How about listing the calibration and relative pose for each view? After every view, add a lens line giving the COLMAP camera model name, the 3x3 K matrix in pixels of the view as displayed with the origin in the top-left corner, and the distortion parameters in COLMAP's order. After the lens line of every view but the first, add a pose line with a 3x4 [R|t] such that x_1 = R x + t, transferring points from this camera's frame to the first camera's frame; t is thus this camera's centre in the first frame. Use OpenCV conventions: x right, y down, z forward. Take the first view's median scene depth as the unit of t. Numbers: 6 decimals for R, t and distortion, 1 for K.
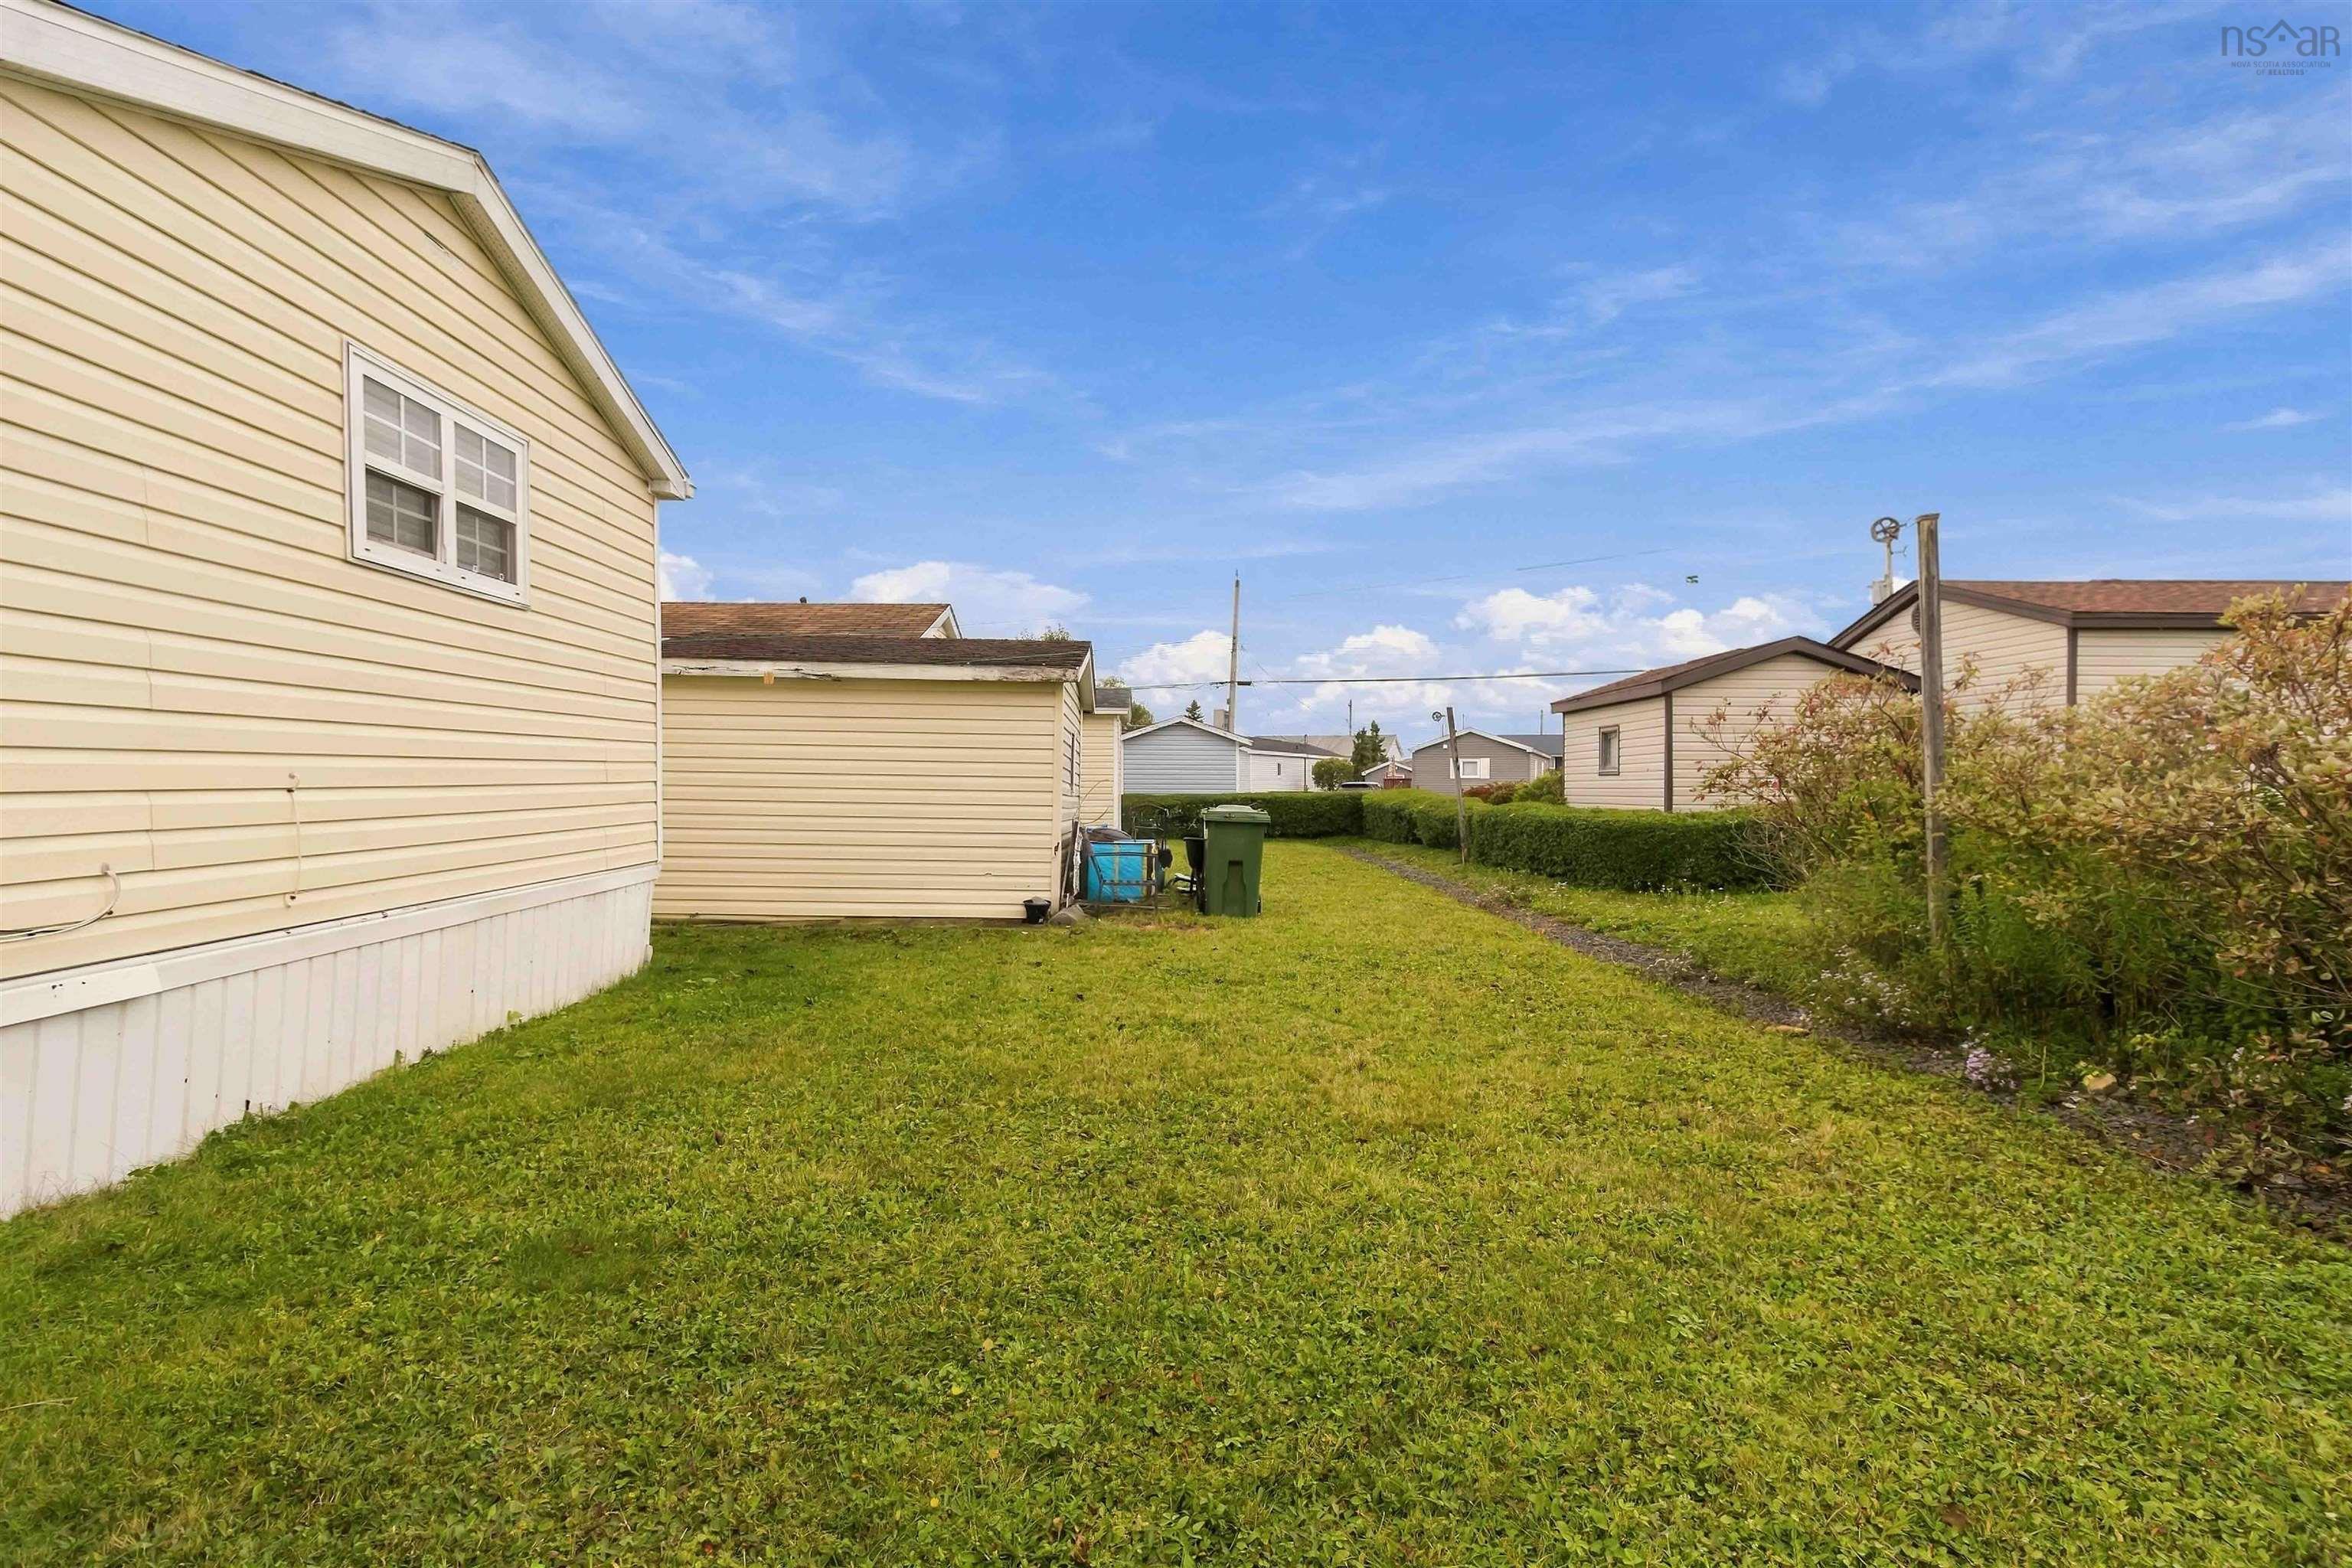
lens RADIAL K [[1083.9, 0, 1188.1], [0, 1083.9, 778.7], [0, 0, 1]] dist [0.001090, -0.000081]
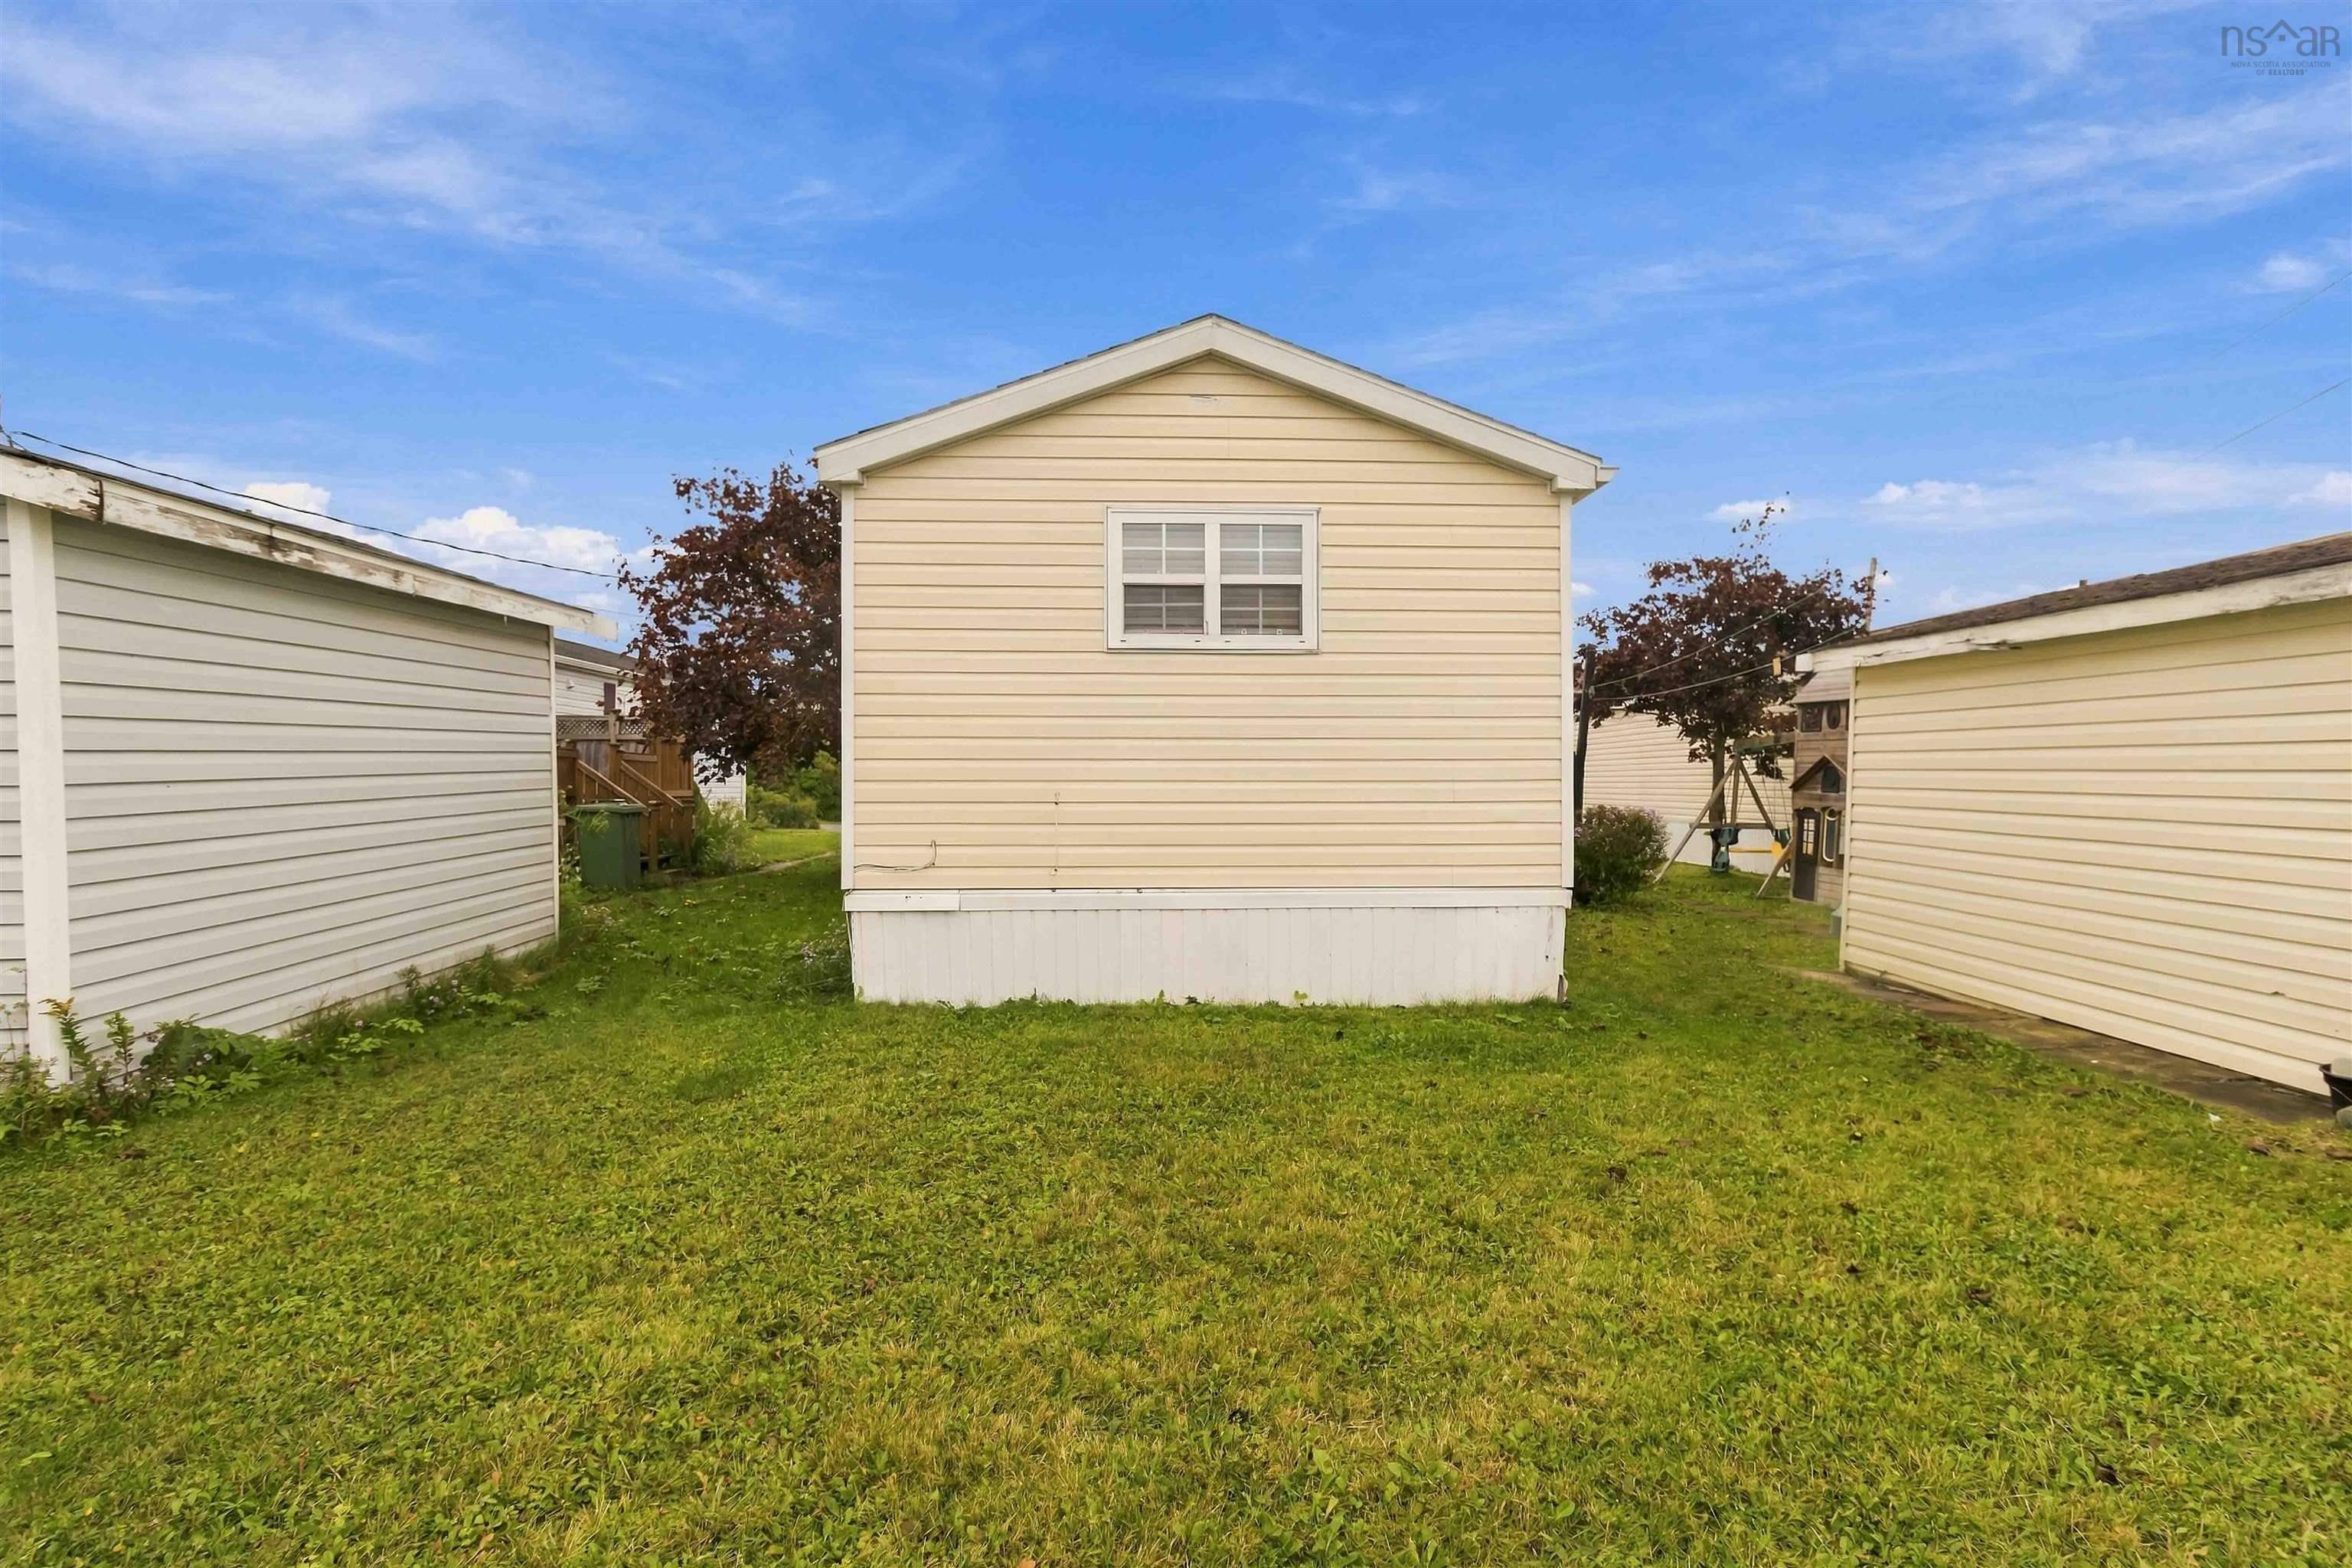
lens RADIAL K [[1083.9, 0, 1188.1], [0, 1083.9, 778.7], [0, 0, 1]] dist [0.001090, -0.000081]
pose [[-0.009401, -0.006950, -0.999932, 0.635799], [-0.003452, 0.999970, -0.006918, -0.012645], [0.999950, 0.003387, -0.009425, 0.985015]]
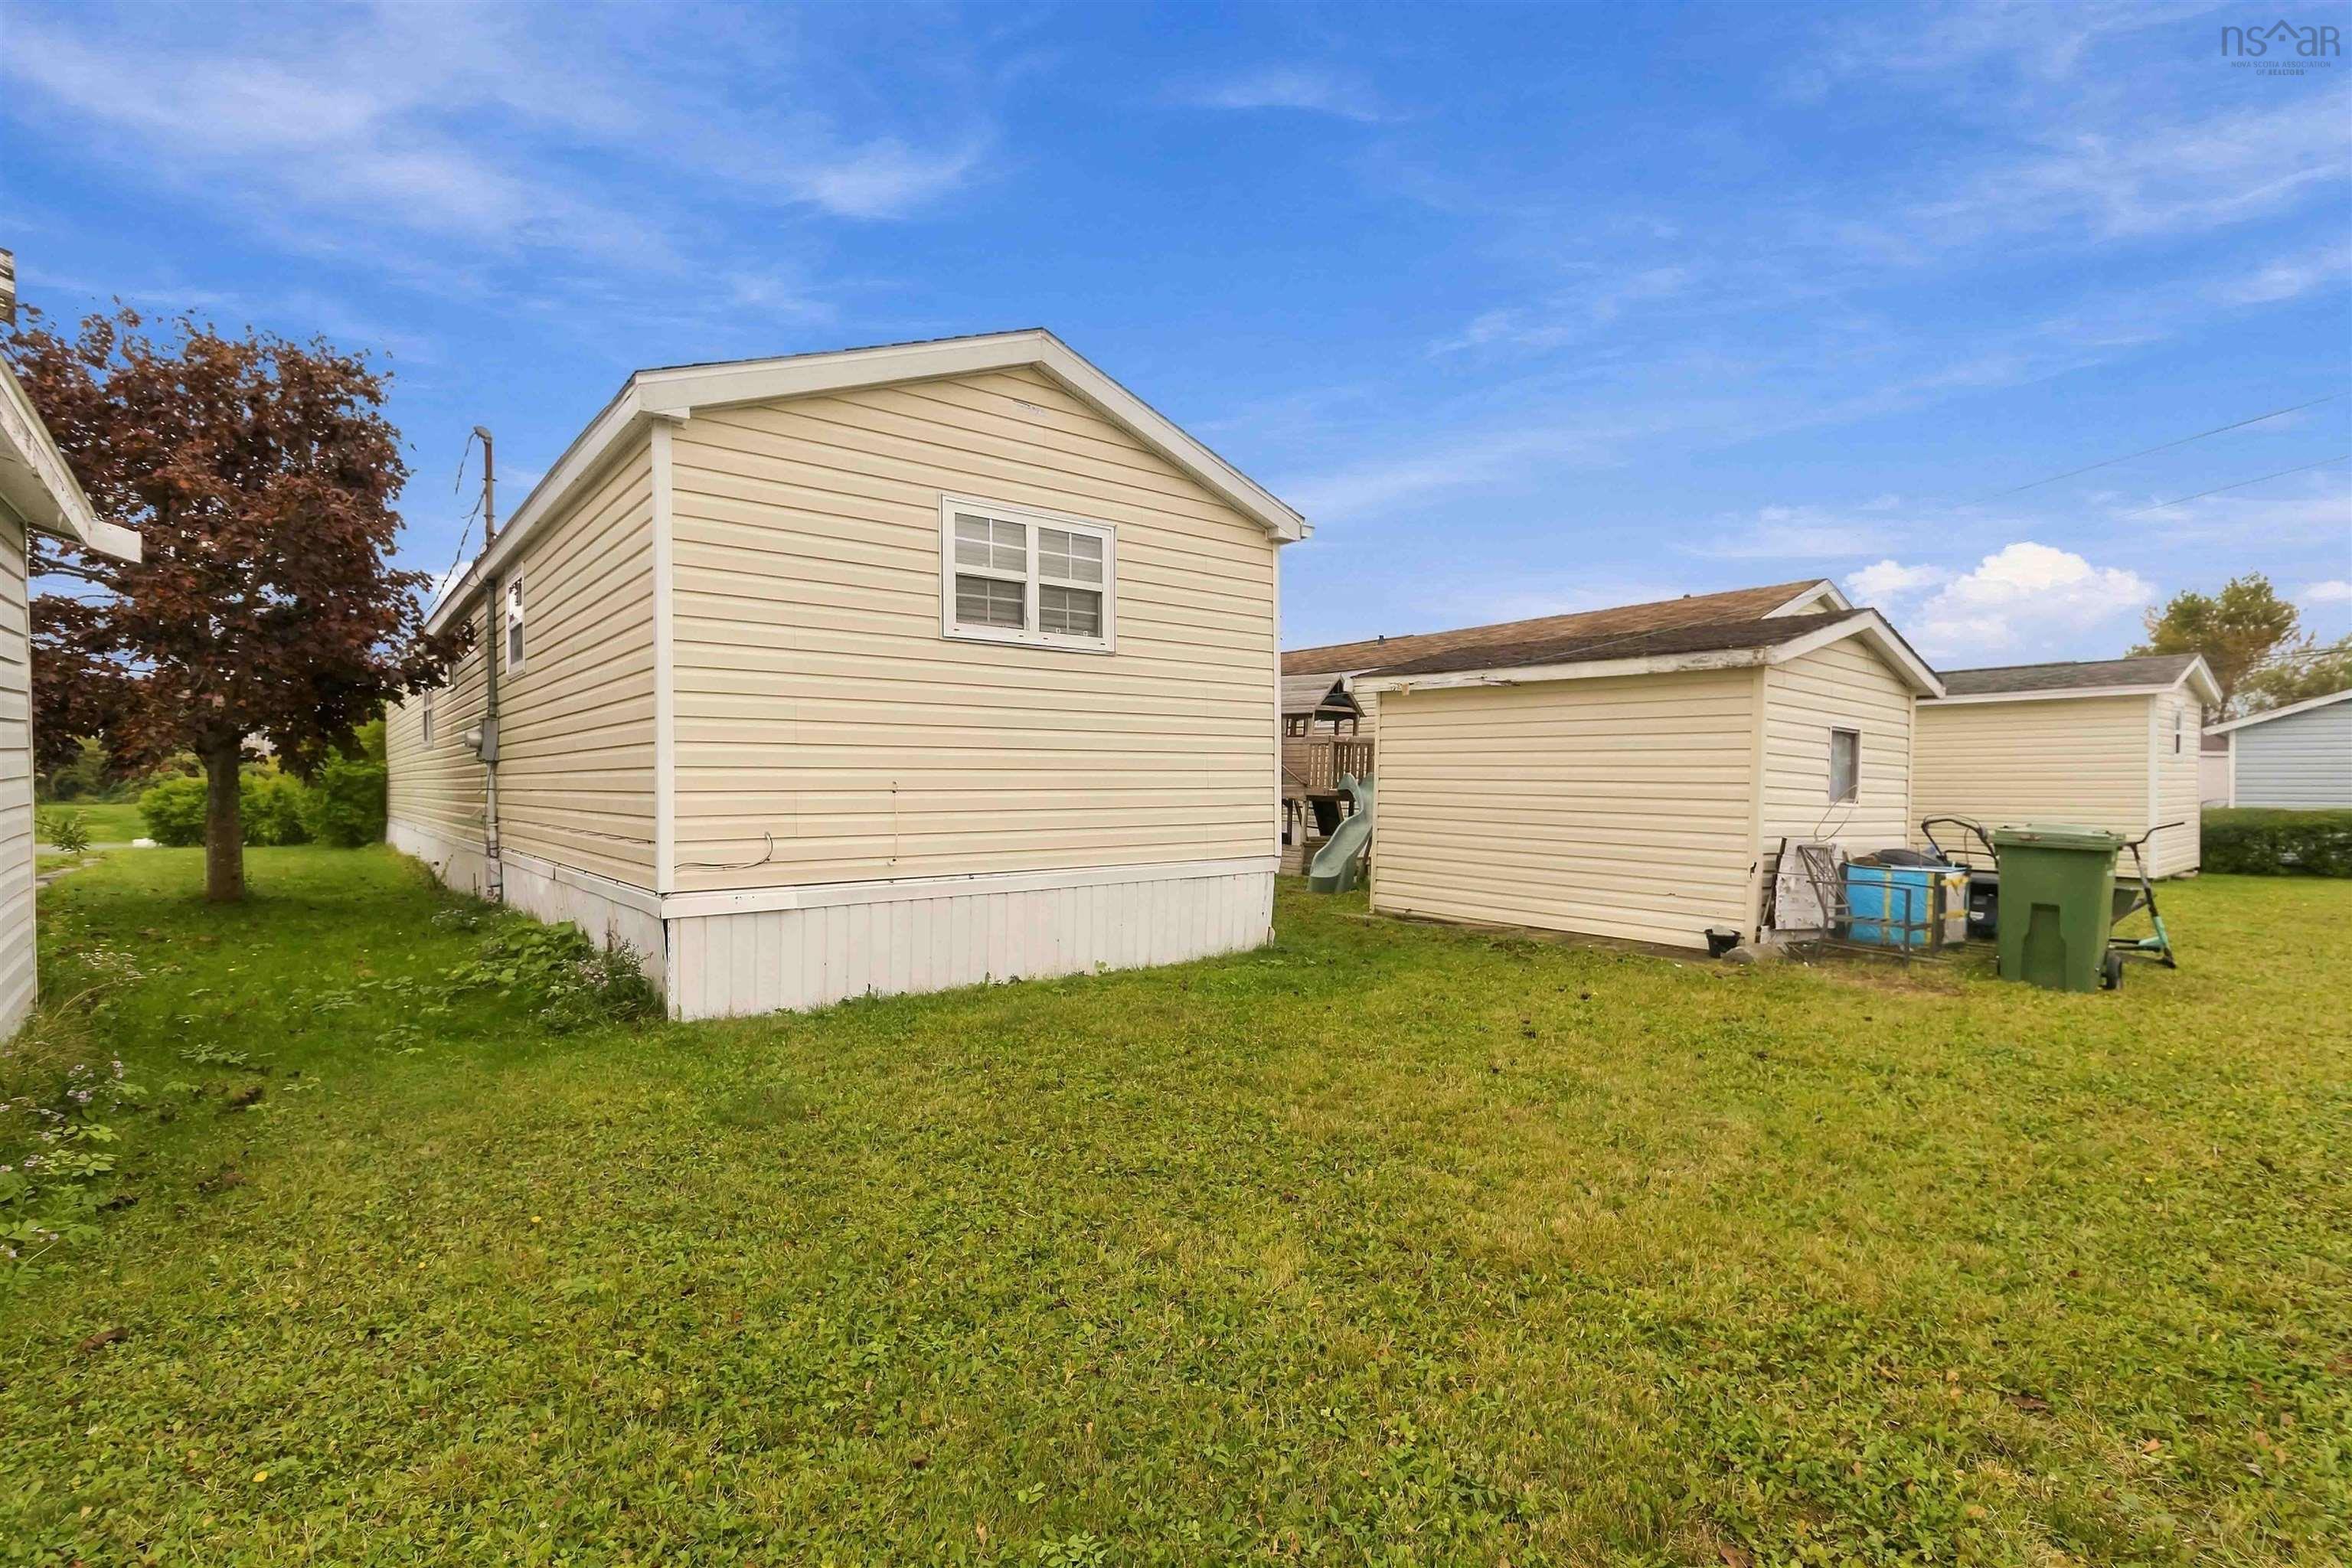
lens RADIAL K [[1083.9, 0, 1188.1], [0, 1083.9, 778.7], [0, 0, 1]] dist [0.001090, -0.000081]
pose [[0.598694, -0.005576, -0.800958, 0.552773], [-0.000167, 0.999975, -0.007086, 0.002669], [0.800977, 0.004376, 0.598679, 0.327964]]
